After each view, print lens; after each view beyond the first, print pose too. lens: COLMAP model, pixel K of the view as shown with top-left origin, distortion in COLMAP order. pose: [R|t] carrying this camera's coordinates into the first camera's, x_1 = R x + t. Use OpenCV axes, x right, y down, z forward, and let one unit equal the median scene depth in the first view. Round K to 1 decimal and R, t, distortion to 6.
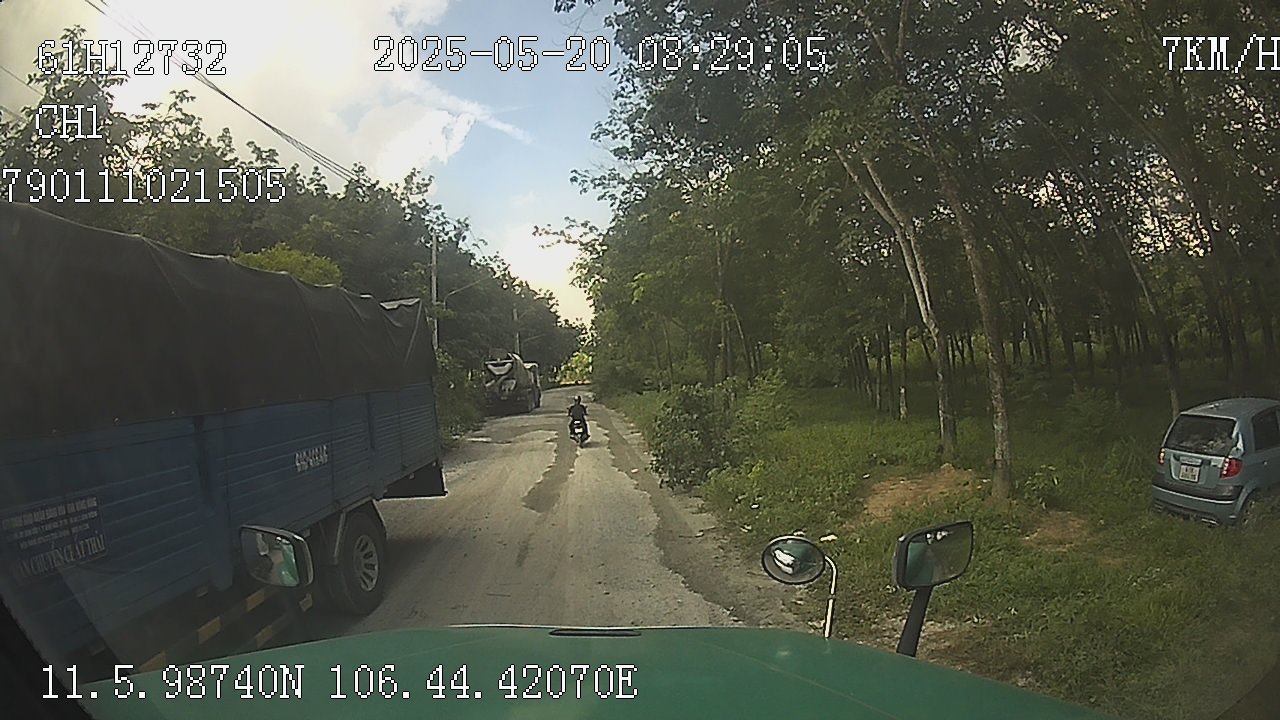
lens RADIAL K [[914.7, 0, 638.1], [0, 914.7, 357.1], [0, 0, 1]] dist [0.041257, -0.010162]
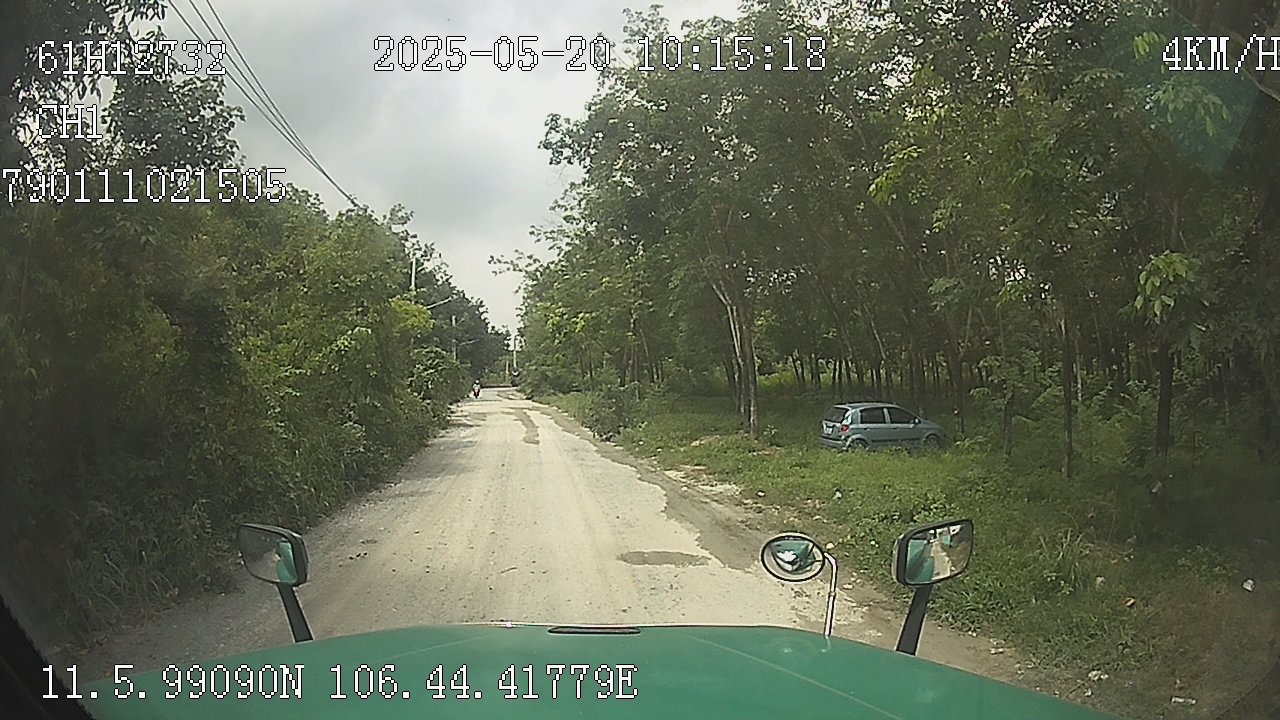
lens RADIAL K [[914.7, 0, 639.1], [0, 914.7, 359.7], [0, 0, 1]] dist [0.041257, -0.010162]
pose [[0.993255, 0.063950, 0.096719, -0.022578], [-0.063164, 0.997941, -0.011171, 0.000484], [-0.097234, 0.004987, 0.995249, -0.271523]]
